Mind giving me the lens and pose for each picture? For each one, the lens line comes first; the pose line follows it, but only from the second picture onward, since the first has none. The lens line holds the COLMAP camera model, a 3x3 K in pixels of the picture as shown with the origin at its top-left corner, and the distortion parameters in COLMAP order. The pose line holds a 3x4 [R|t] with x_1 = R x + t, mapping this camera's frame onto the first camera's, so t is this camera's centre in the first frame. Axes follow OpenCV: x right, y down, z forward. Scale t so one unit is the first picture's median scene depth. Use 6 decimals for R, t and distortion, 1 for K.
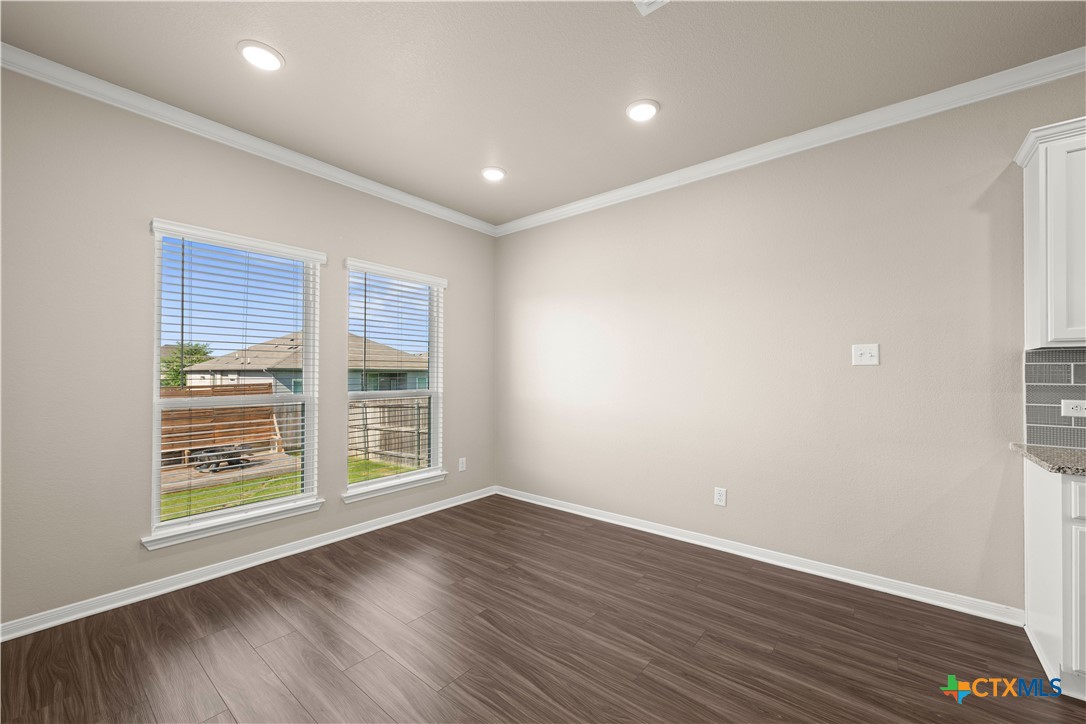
lens RADIAL K [[431.4, 0, 548.9], [0, 431.4, 370.7], [0, 0, 1]] dist [0.000961, -0.000873]
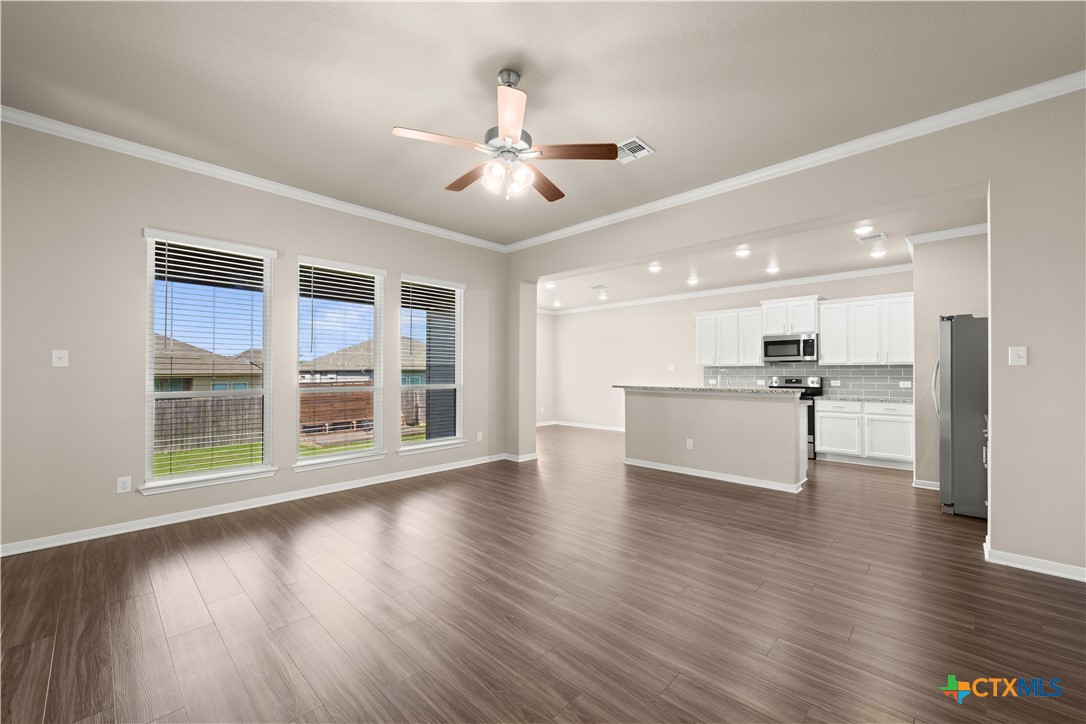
lens RADIAL K [[431.4, 0, 551.8], [0, 431.4, 365.5], [0, 0, 1]] dist [0.000961, -0.000873]
pose [[0.997353, -0.002936, -0.072655, 0.037596], [0.002127, 0.999935, -0.011210, -0.009737], [0.072683, 0.011026, 0.997294, -1.644673]]
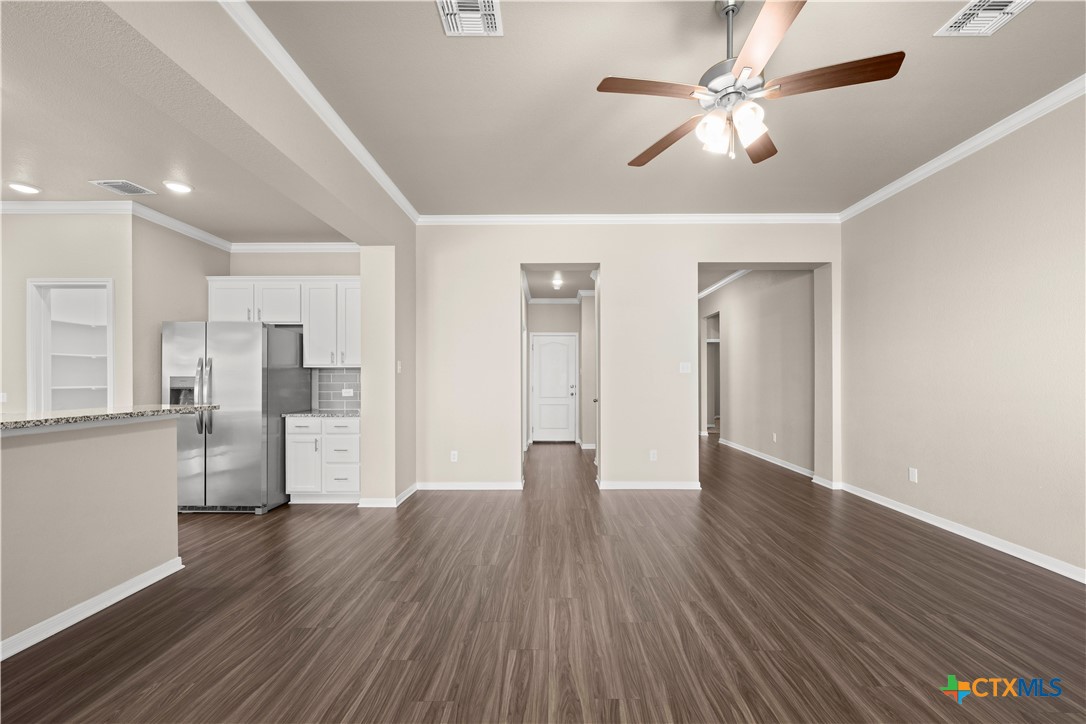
lens RADIAL K [[431.4, 0, 549.2], [0, 431.4, 378.5], [0, 0, 1]] dist [0.000961, -0.000873]
pose [[-0.624813, -0.002851, 0.780769, -0.379064], [-0.003666, 0.999993, 0.000718, -0.003816], [-0.780766, -0.002414, -0.624819, -0.400362]]
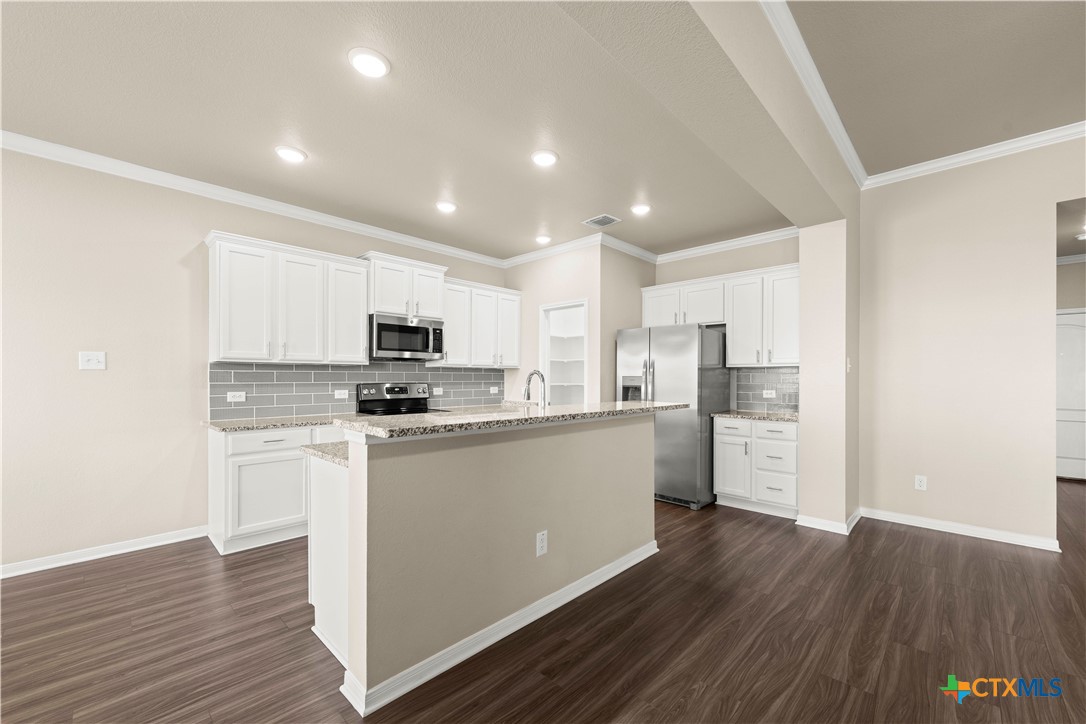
lens RADIAL K [[431.4, 0, 551.2], [0, 431.4, 378.1], [0, 0, 1]] dist [0.000961, -0.000873]
pose [[0.080743, -0.003945, 0.996727, -0.225140], [-0.007550, 0.999961, 0.004569, -0.002937], [-0.996706, -0.007894, 0.080710, -0.227245]]
